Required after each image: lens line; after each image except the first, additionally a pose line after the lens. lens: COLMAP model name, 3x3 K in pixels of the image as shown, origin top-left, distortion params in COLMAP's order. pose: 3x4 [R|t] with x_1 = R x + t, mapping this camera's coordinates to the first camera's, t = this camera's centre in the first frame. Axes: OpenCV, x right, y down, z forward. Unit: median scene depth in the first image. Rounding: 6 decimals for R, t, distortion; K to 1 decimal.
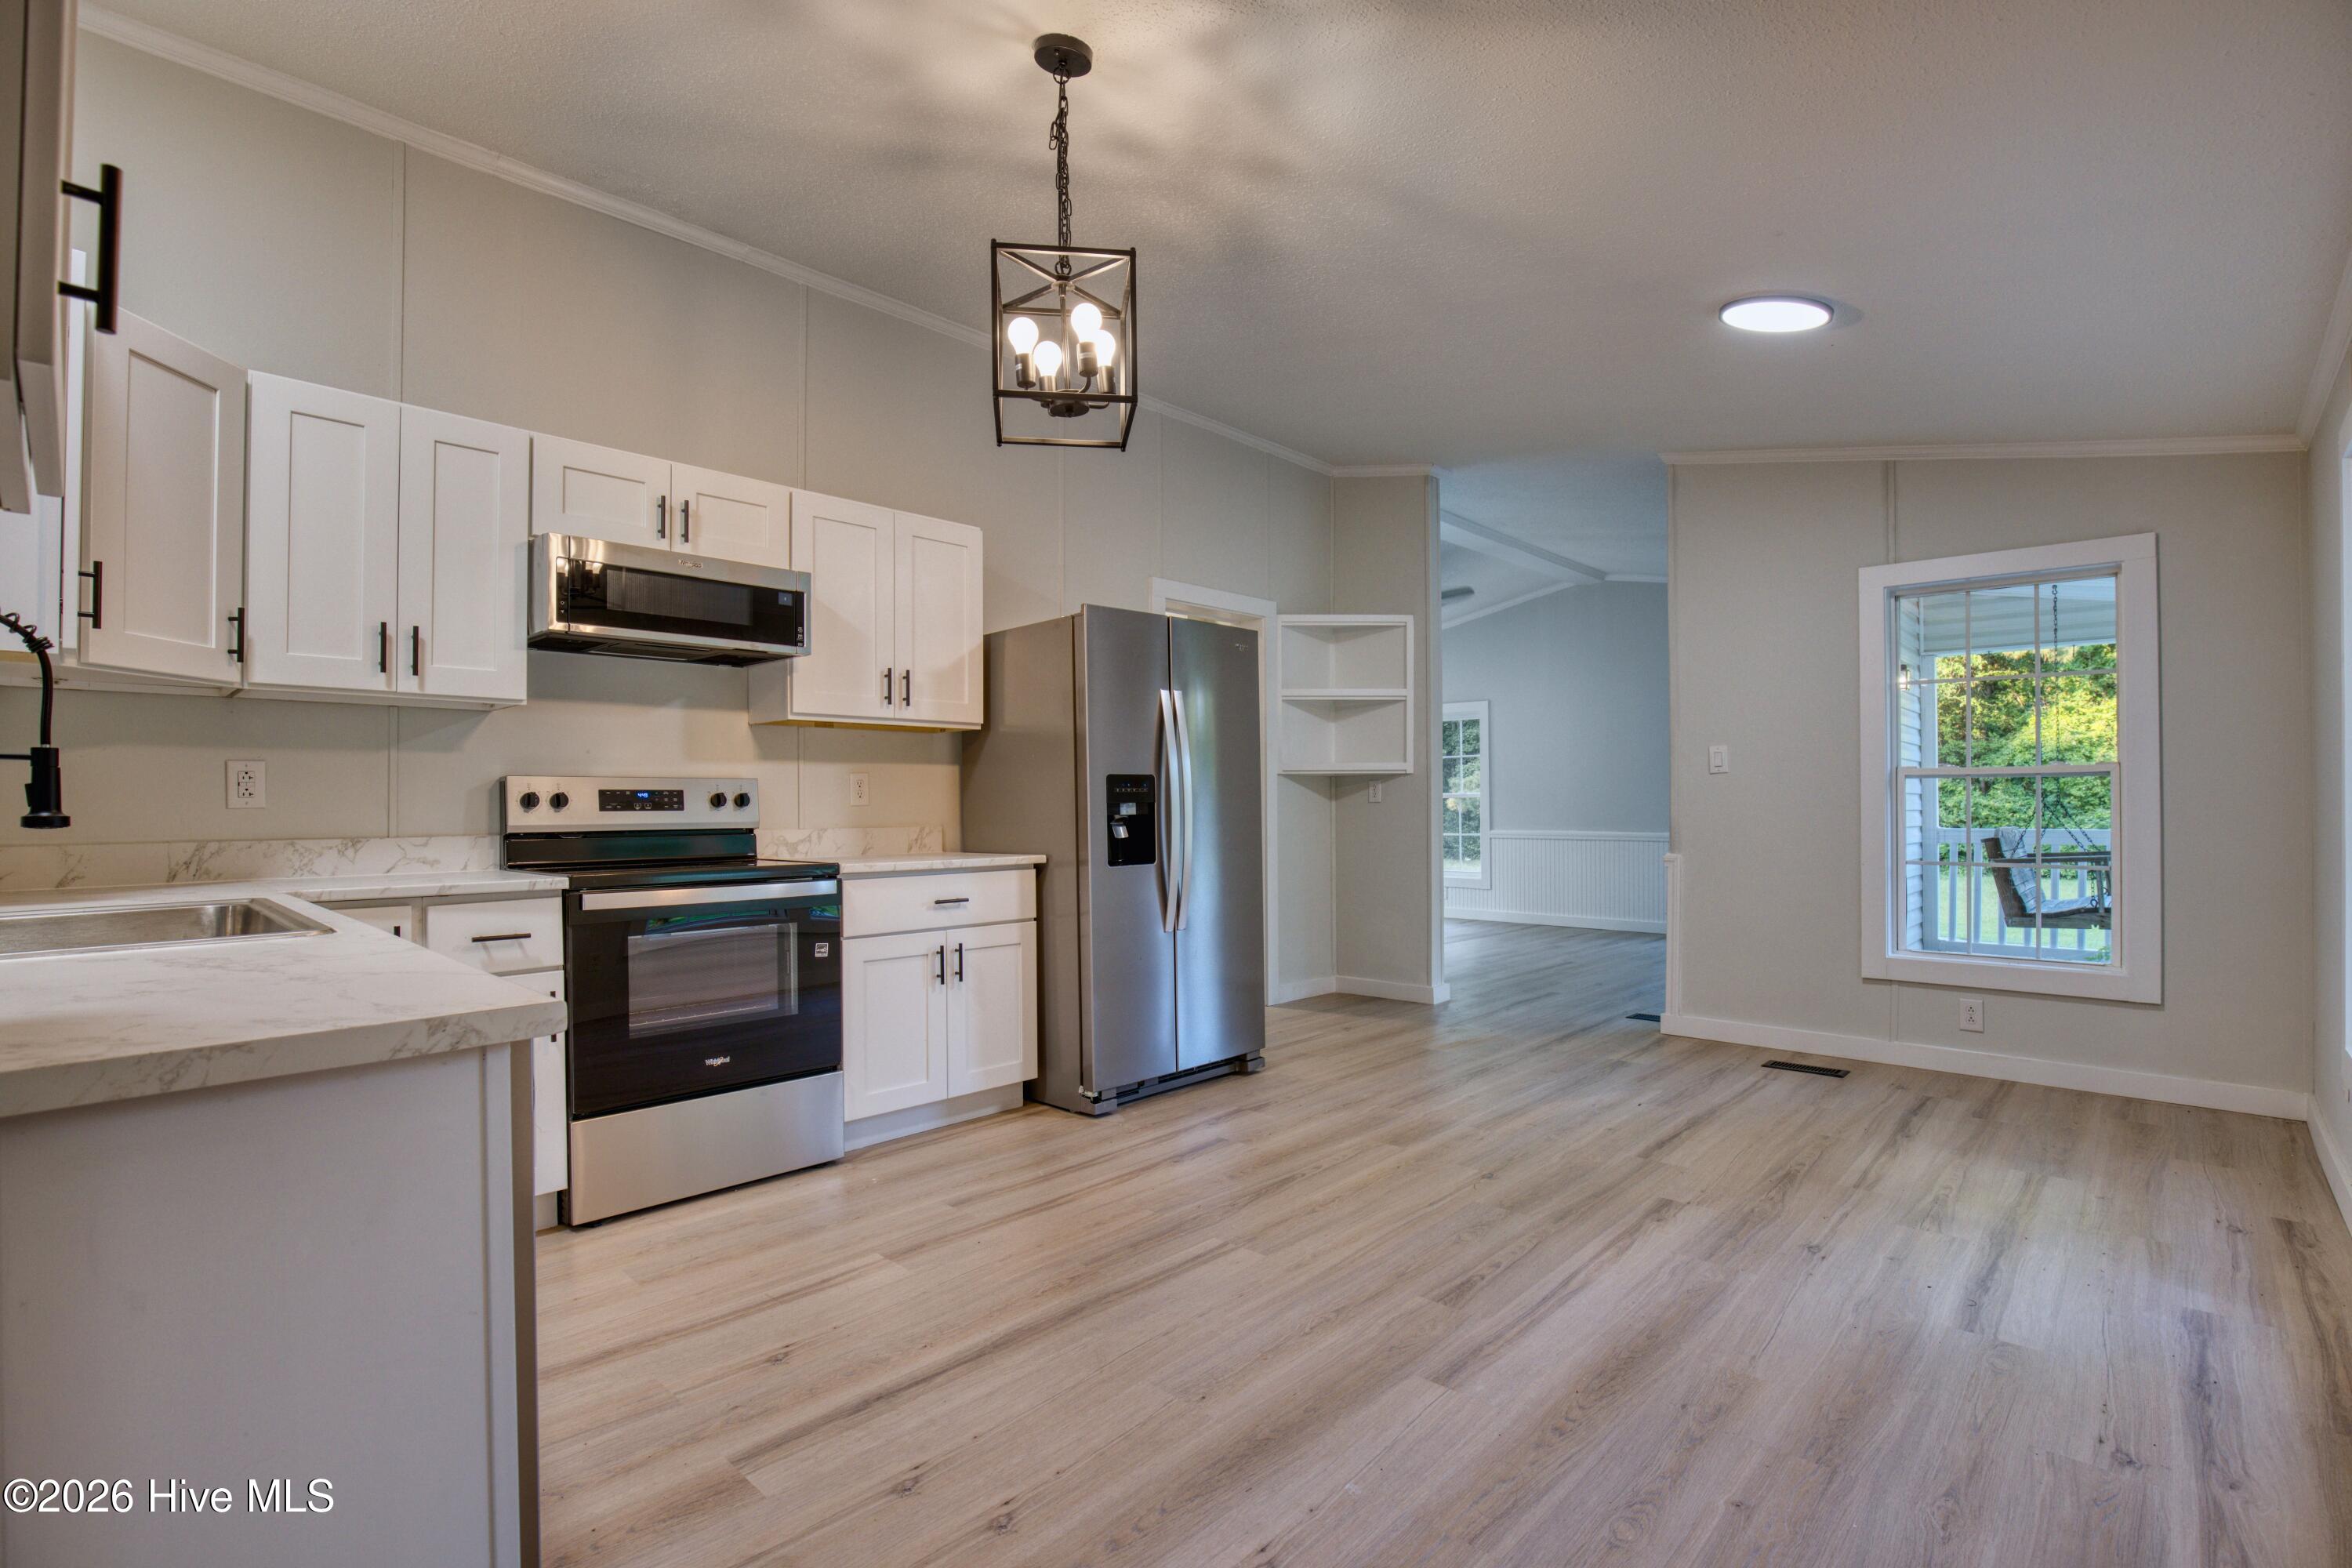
lens RADIAL K [[1077.5, 0, 1187.7], [0, 1077.5, 797.4], [0, 0, 1]] dist [-0.039142, 0.009148]
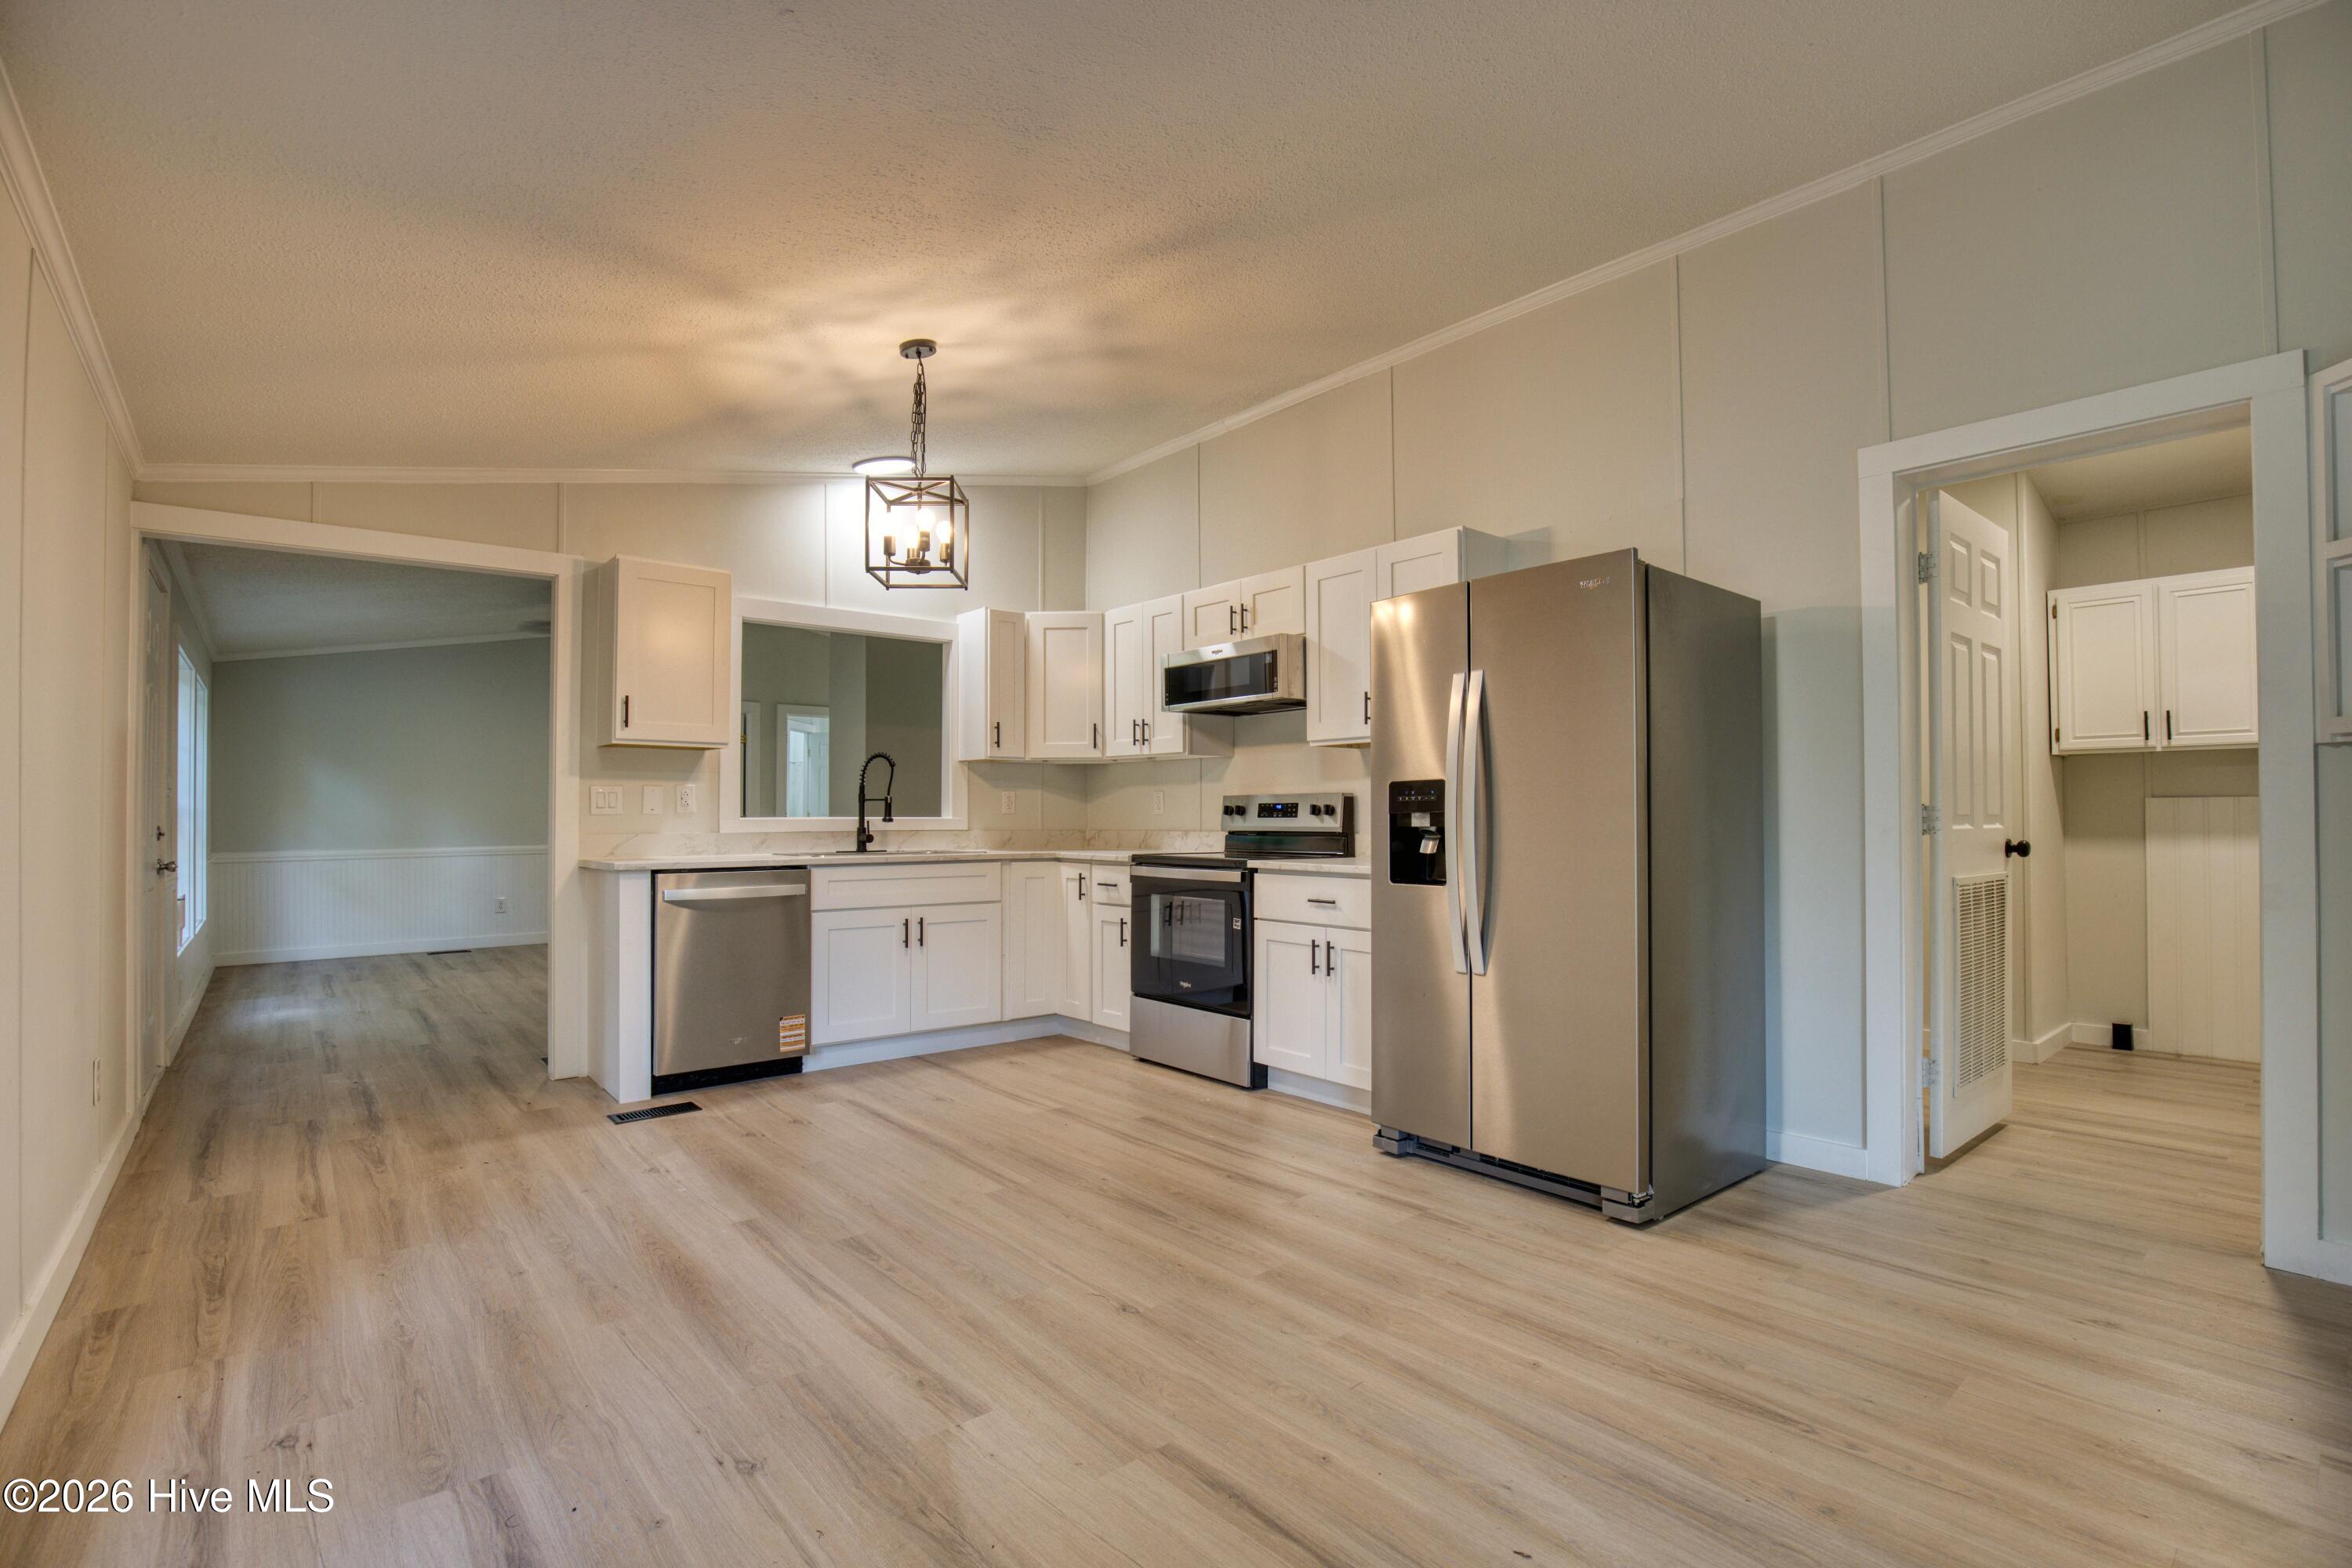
lens RADIAL K [[1077.5, 0, 1187.7], [0, 1077.5, 797.4], [0, 0, 1]] dist [-0.039142, 0.009148]
pose [[-0.106183, -0.009667, -0.994300, 0.982692], [0.009983, 0.999892, -0.010788, -0.000341], [0.994296, -0.011071, -0.106075, 1.071414]]
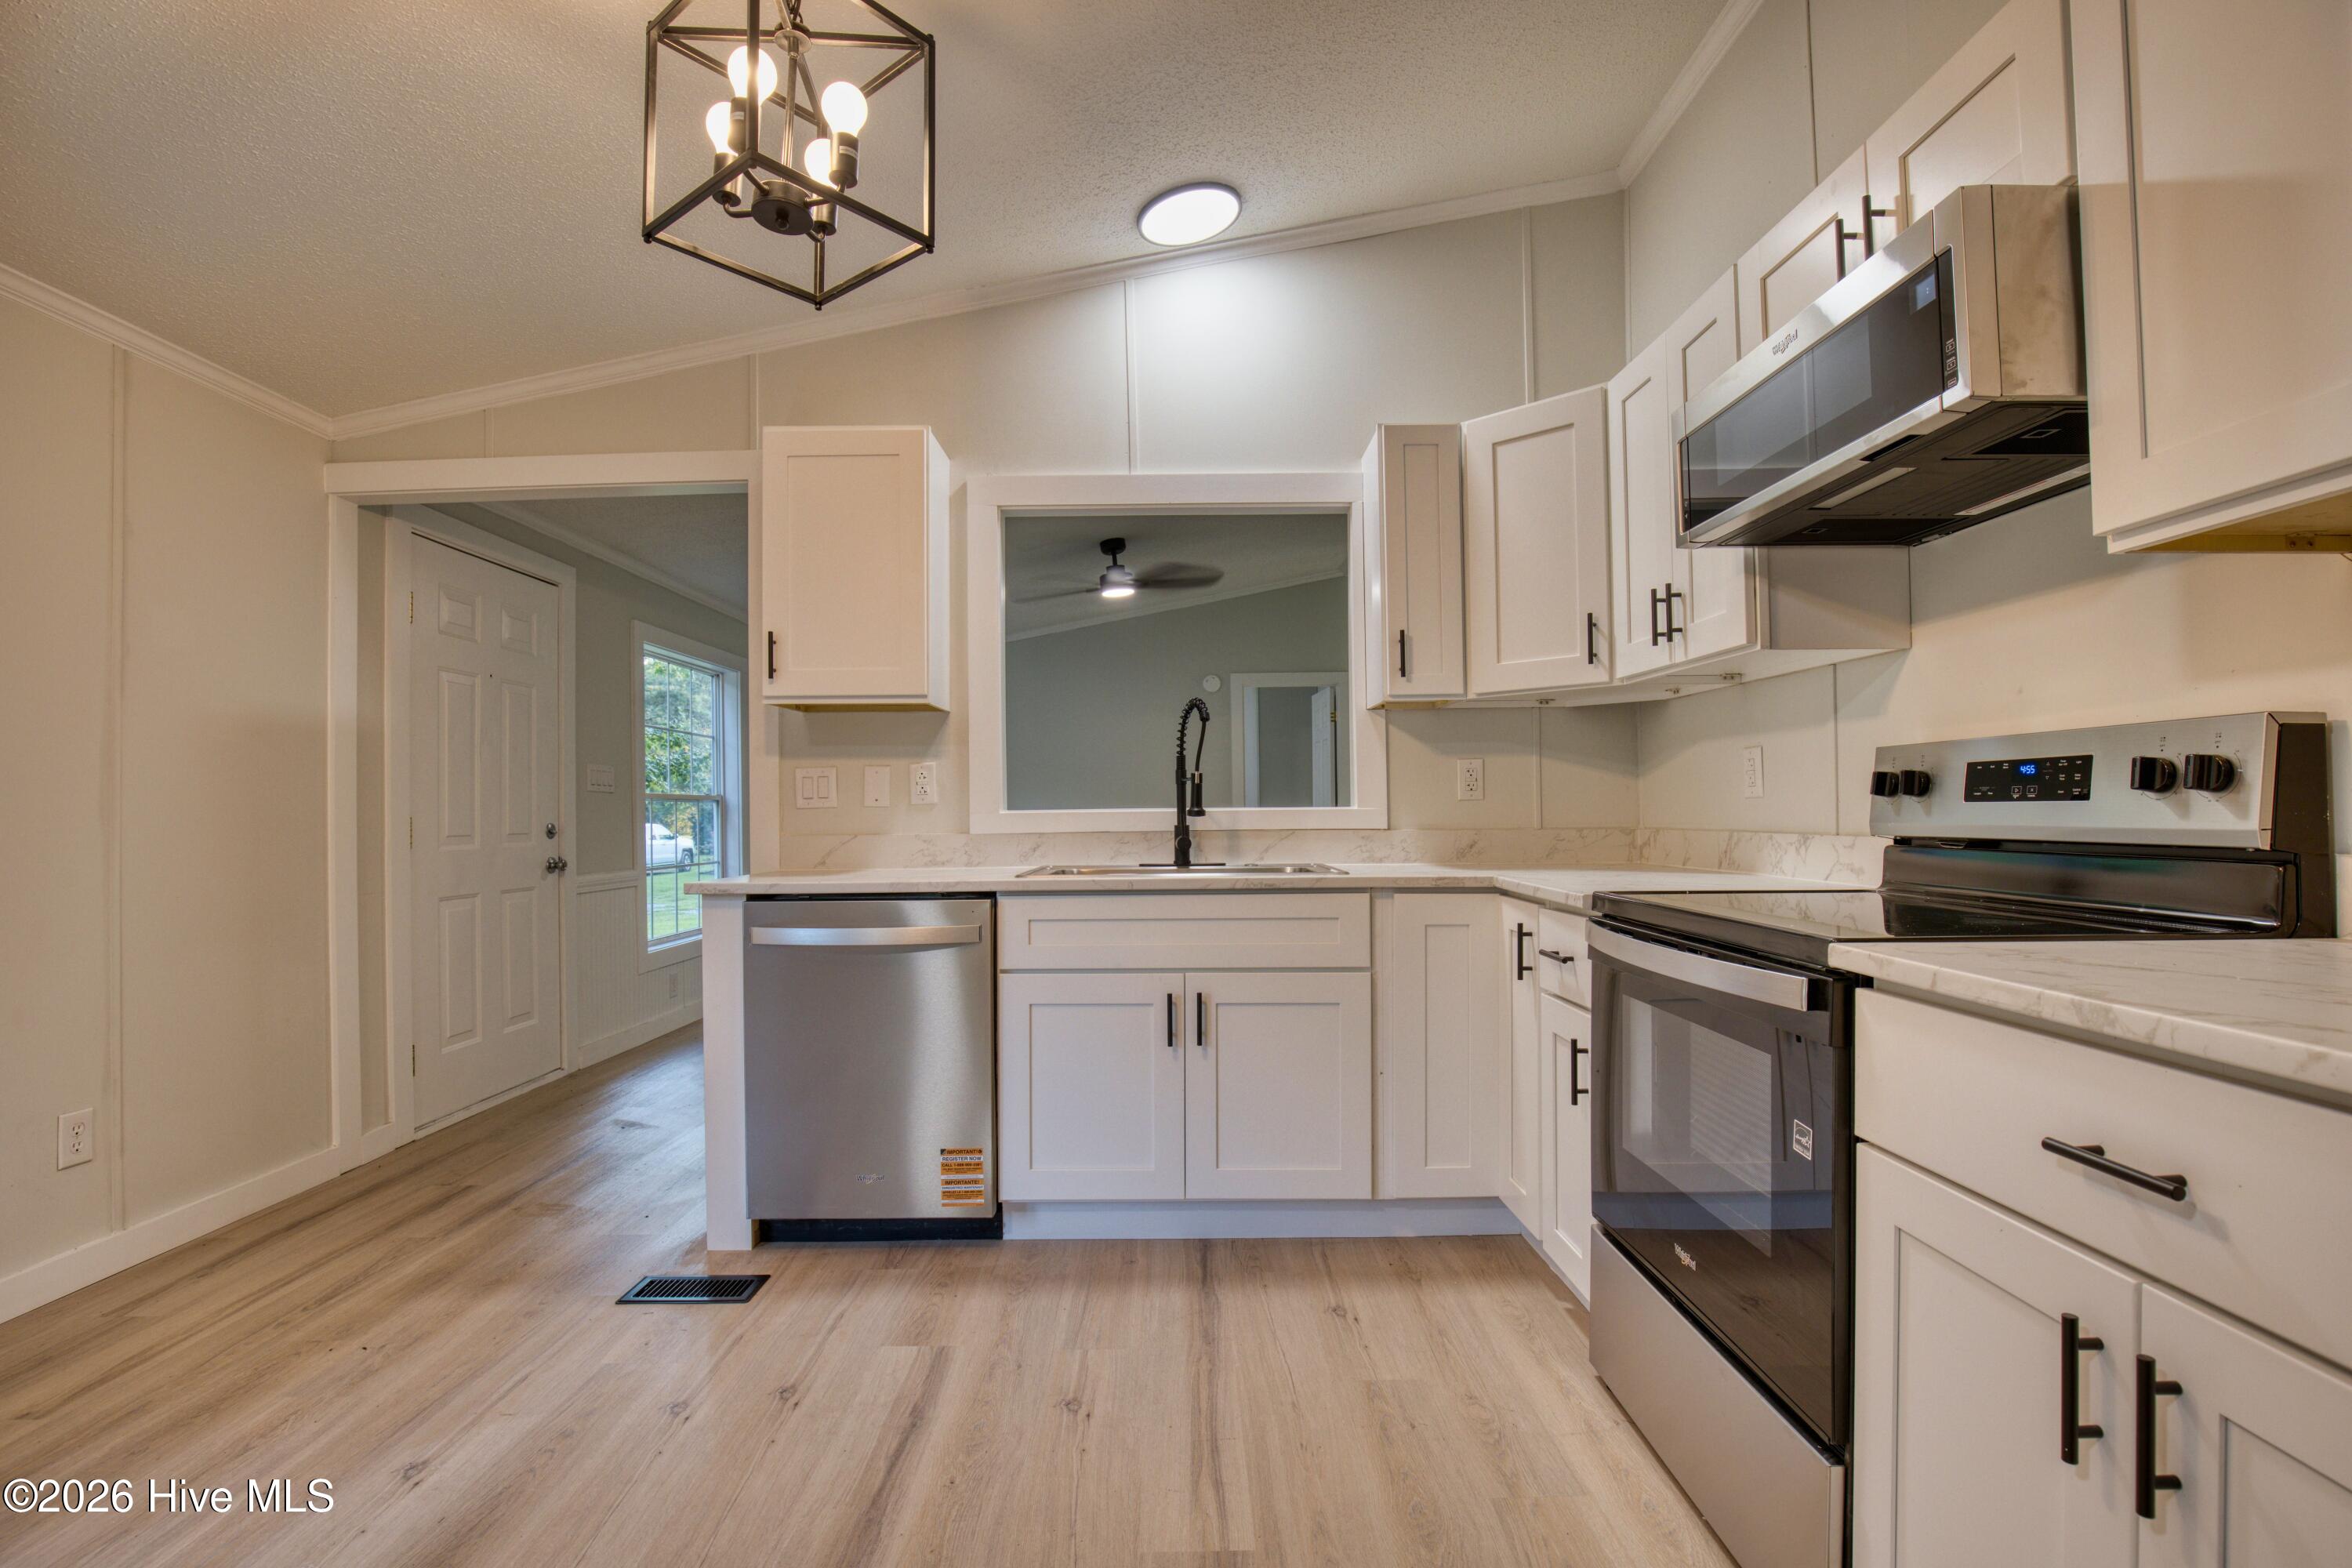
lens RADIAL K [[1077.5, 0, 1187.7], [0, 1077.5, 797.4], [0, 0, 1]] dist [-0.039142, 0.009148]
pose [[-0.720322, 0.006791, -0.693607, 0.114997], [0.020975, 0.999708, -0.011994, 0.008890], [0.693323, -0.023188, -0.720254, 1.123151]]
